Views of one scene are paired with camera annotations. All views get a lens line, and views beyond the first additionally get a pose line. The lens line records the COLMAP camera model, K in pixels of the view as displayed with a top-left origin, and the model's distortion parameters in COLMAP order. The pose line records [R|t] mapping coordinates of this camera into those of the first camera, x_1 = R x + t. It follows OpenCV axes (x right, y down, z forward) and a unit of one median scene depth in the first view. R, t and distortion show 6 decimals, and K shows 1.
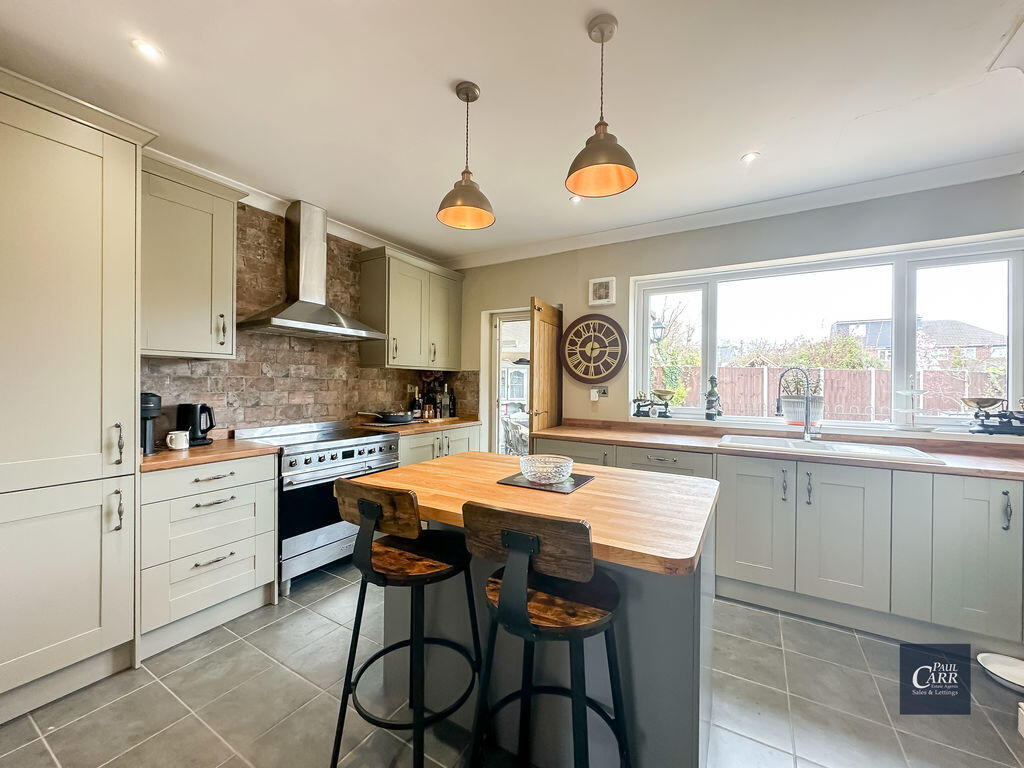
lens RADIAL K [[409.8, 0, 514.4], [0, 409.8, 383.1], [0, 0, 1]] dist [0.000428, 0.000728]
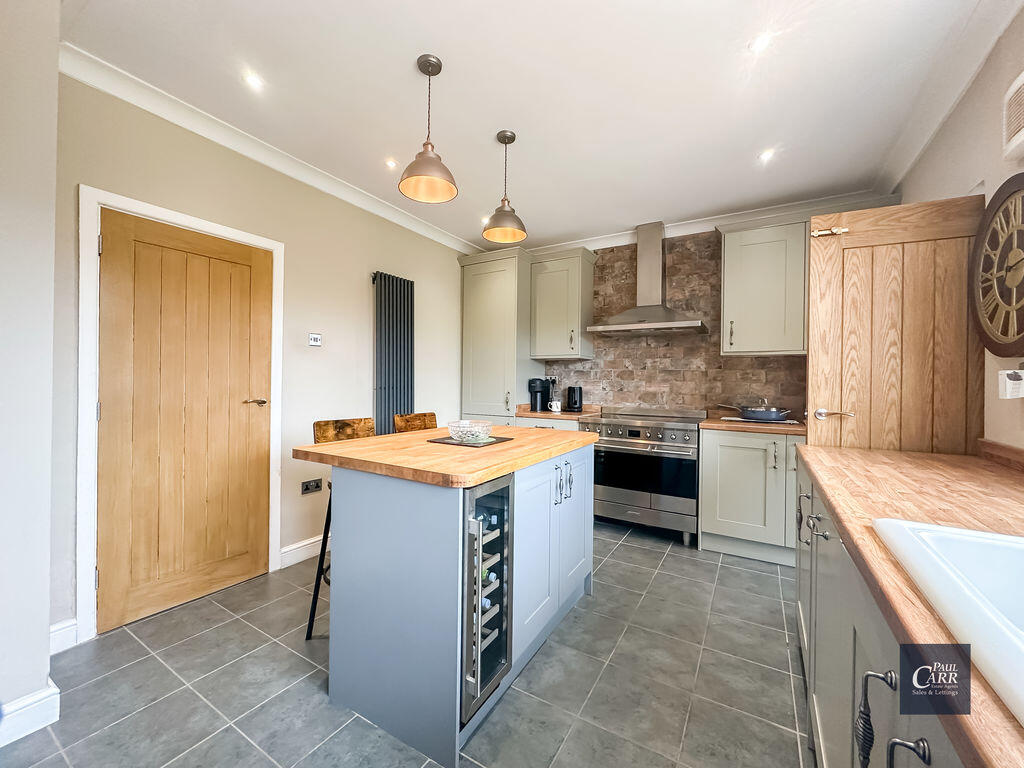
lens RADIAL K [[409.8, 0, 514.4], [0, 409.8, 383.1], [0, 0, 1]] dist [0.000428, 0.000728]
pose [[-0.003636, -0.008695, -0.999956, 0.665361], [-0.014042, 0.999864, -0.008643, 0.042043], [0.999895, 0.014010, -0.003758, 0.597867]]
